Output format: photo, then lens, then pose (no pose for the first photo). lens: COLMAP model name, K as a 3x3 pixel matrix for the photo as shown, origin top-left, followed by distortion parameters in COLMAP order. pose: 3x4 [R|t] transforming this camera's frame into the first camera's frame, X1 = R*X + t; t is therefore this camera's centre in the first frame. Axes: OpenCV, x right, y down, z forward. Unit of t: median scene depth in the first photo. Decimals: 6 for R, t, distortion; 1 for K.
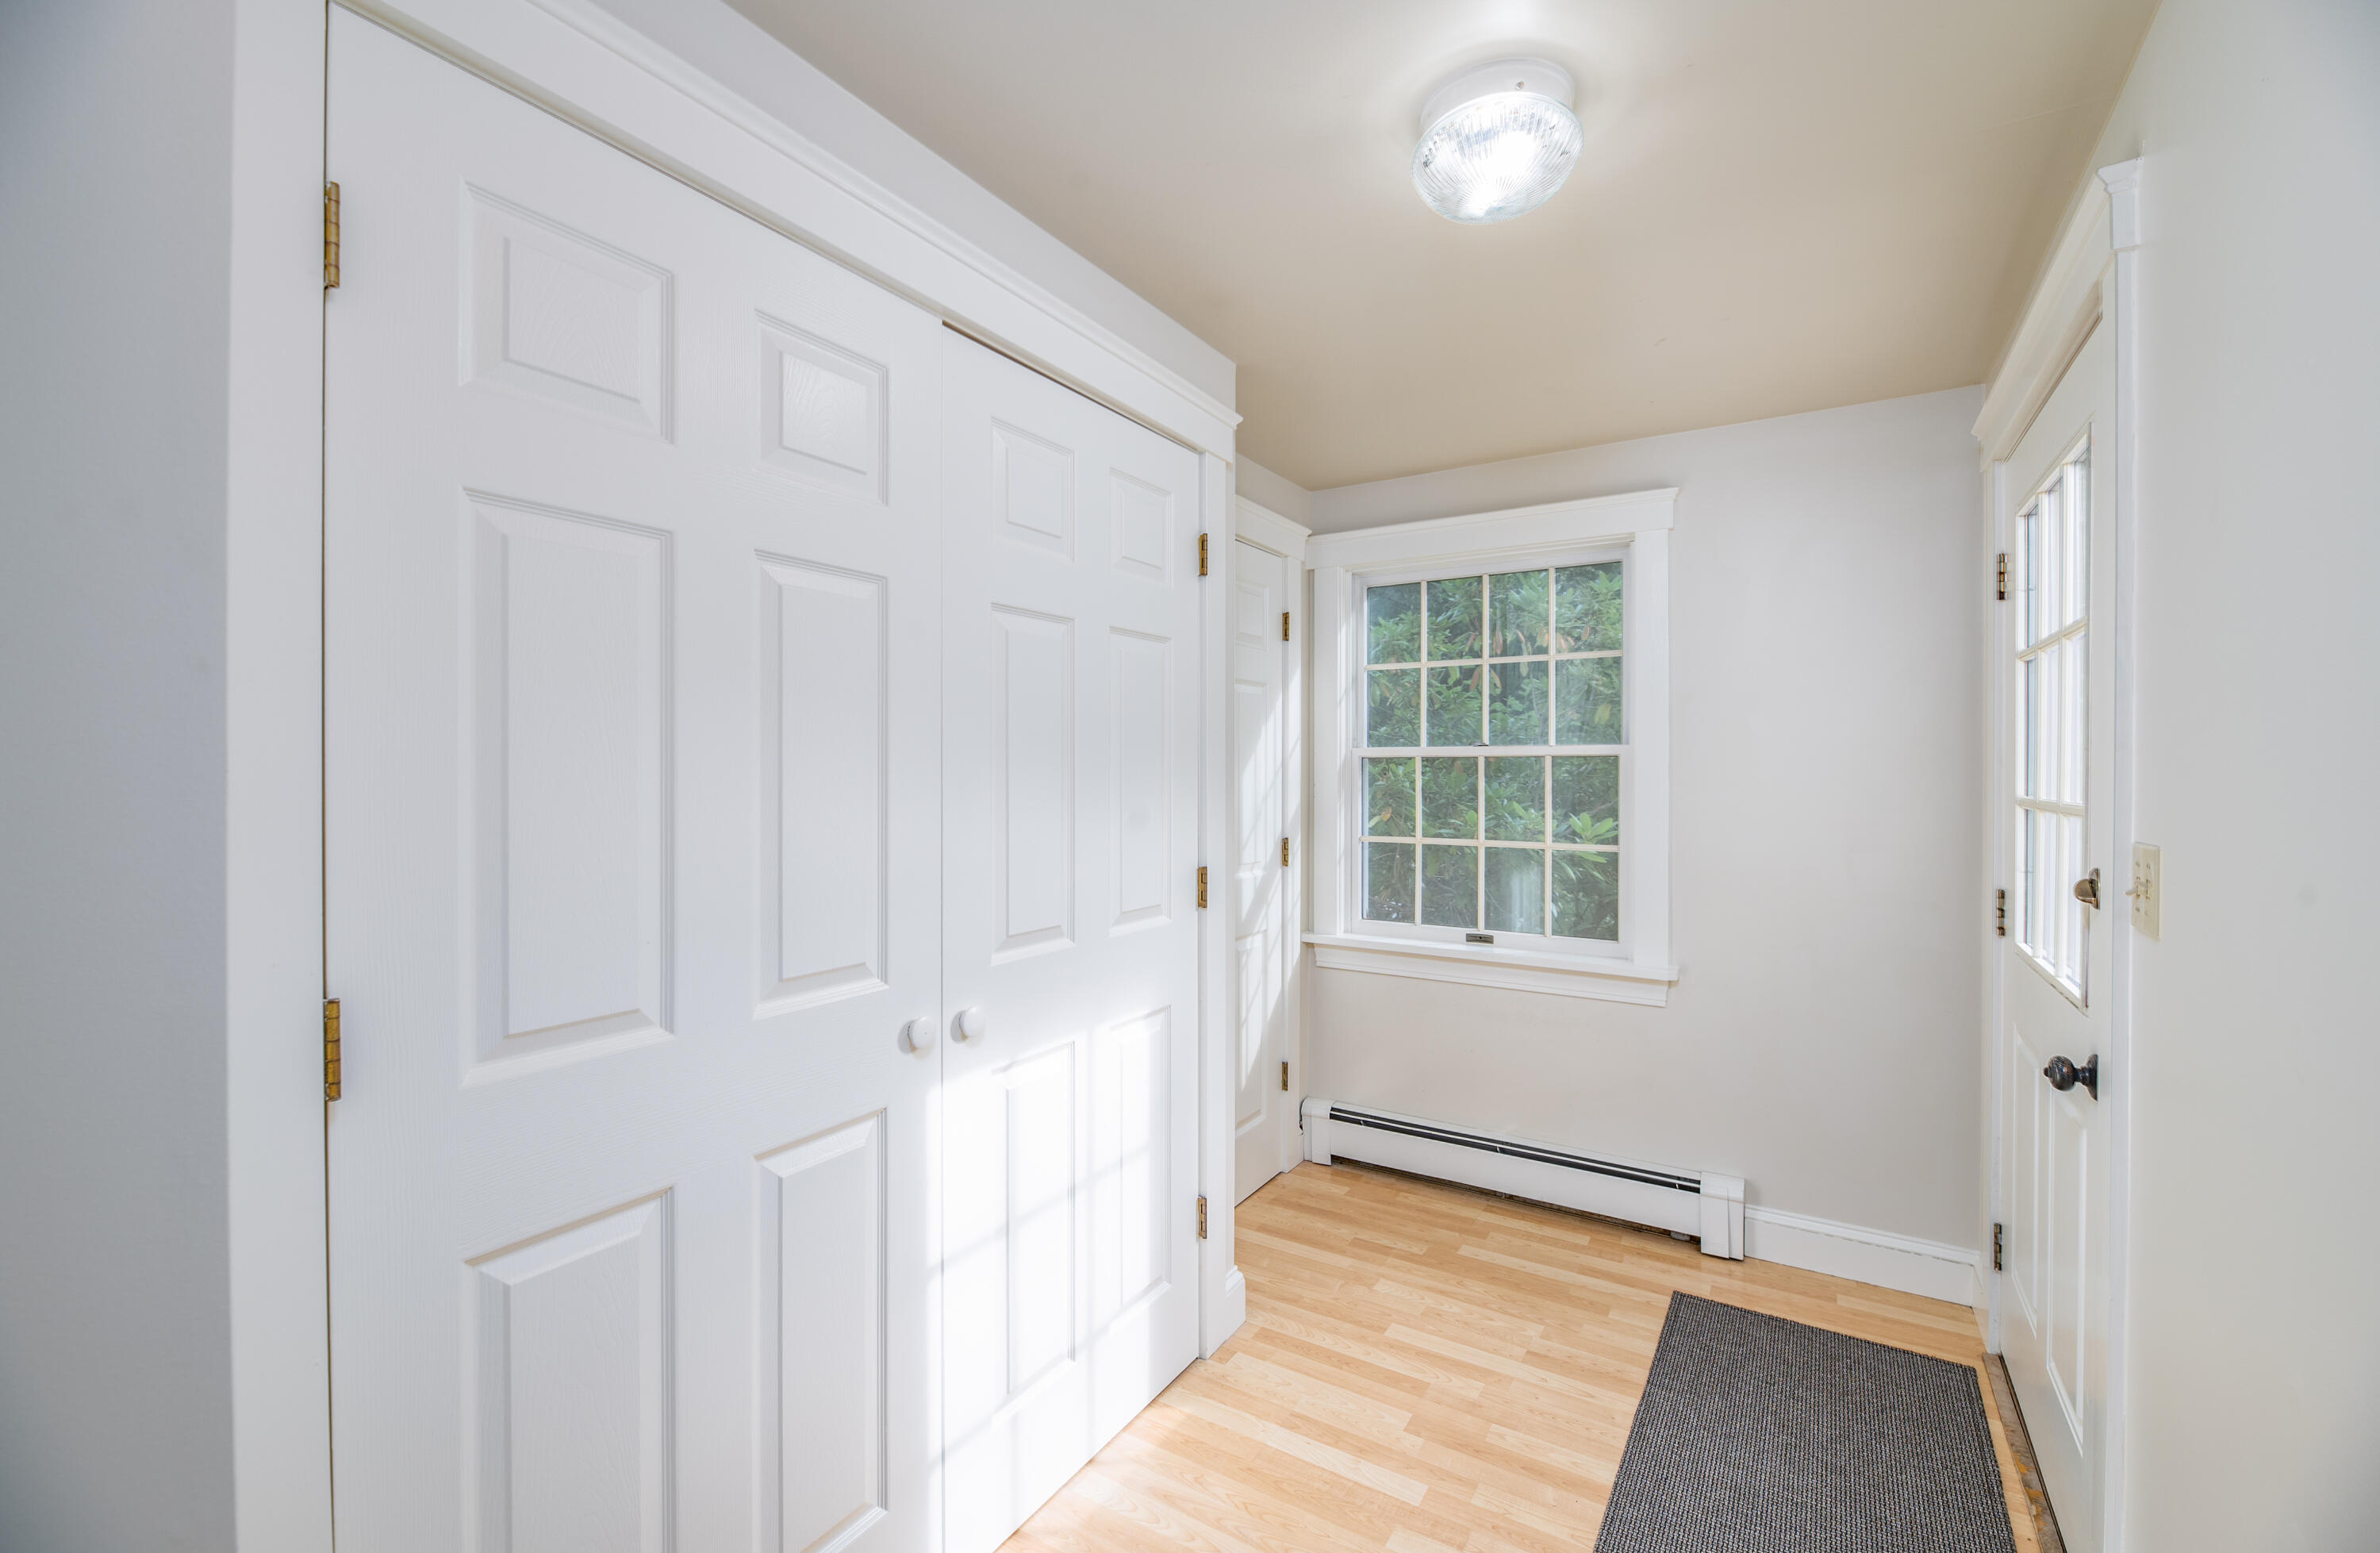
lens RADIAL K [[992.5, 0, 1193.5], [0, 992.5, 779.3], [0, 0, 1]] dist [0.003215, -0.003226]
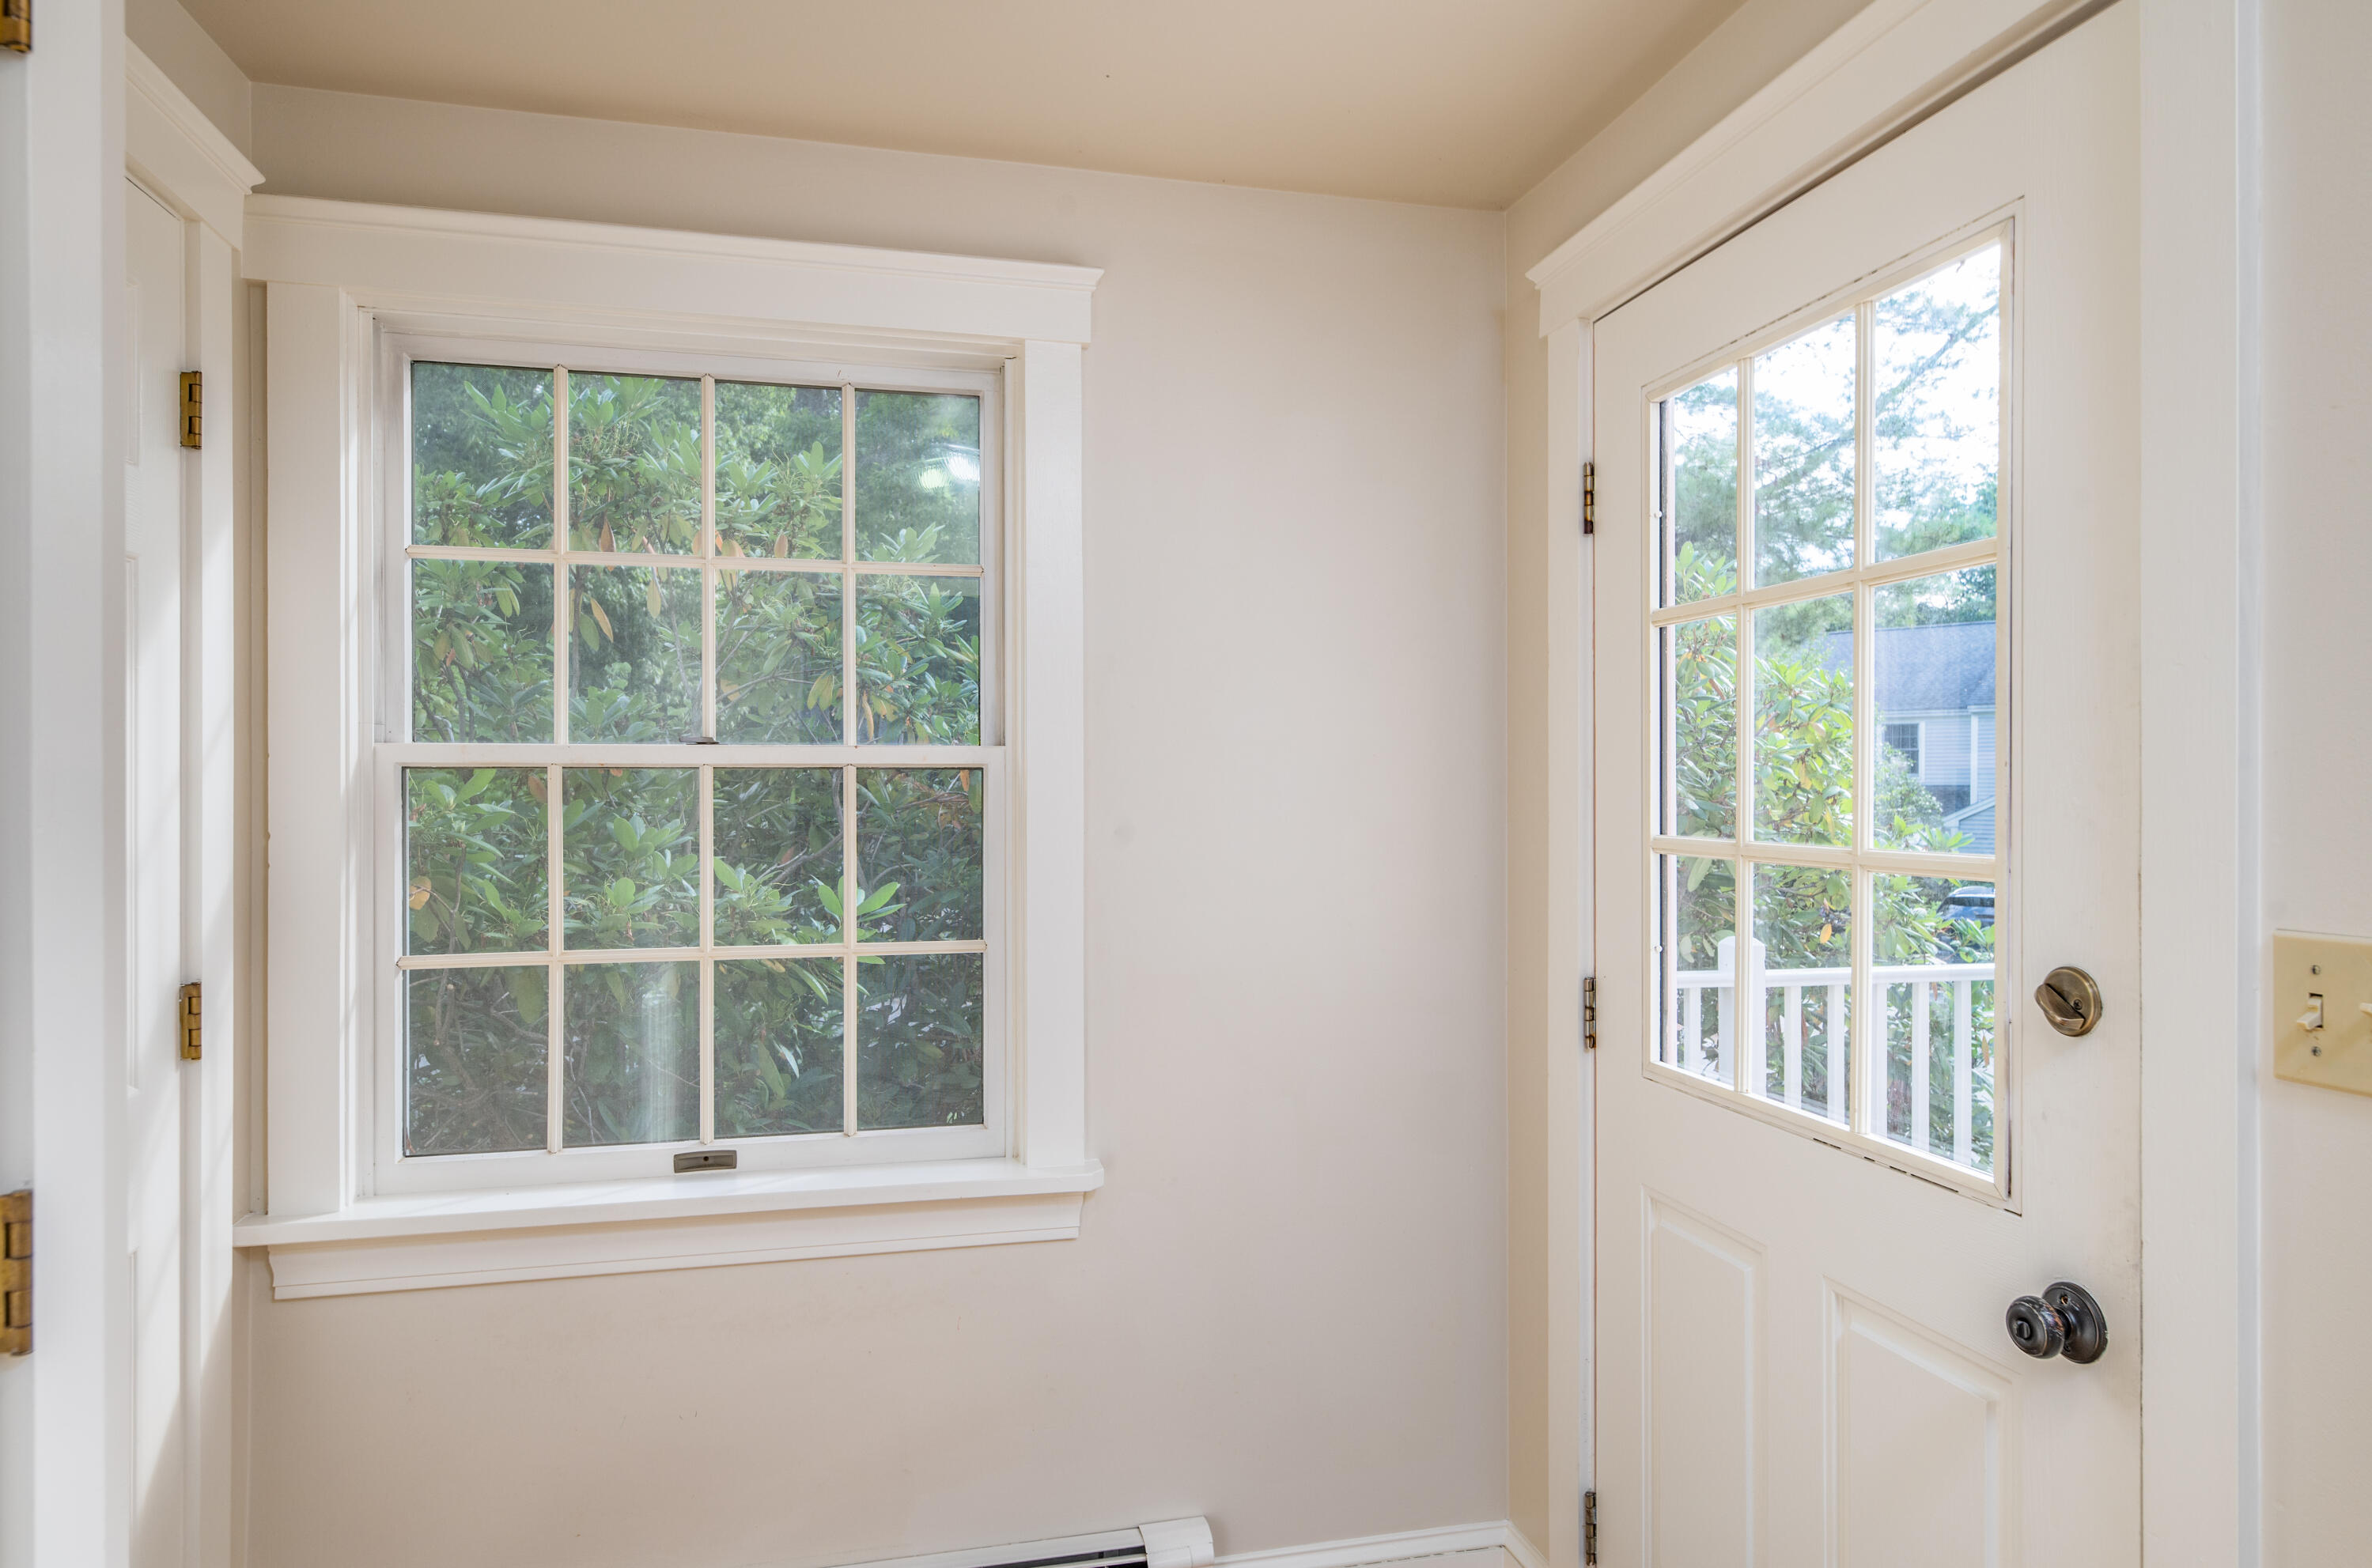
lens RADIAL K [[1416.2, 0, 1199.6], [0, 1416.2, 781.5], [0, 0, 1]] dist [-0.003151, -0.004239]
pose [[0.696817, -0.002427, 0.717245, -0.021680], [0.008319, 0.999954, -0.004698, -0.010529], [-0.717201, 0.009241, 0.696805, 0.365082]]
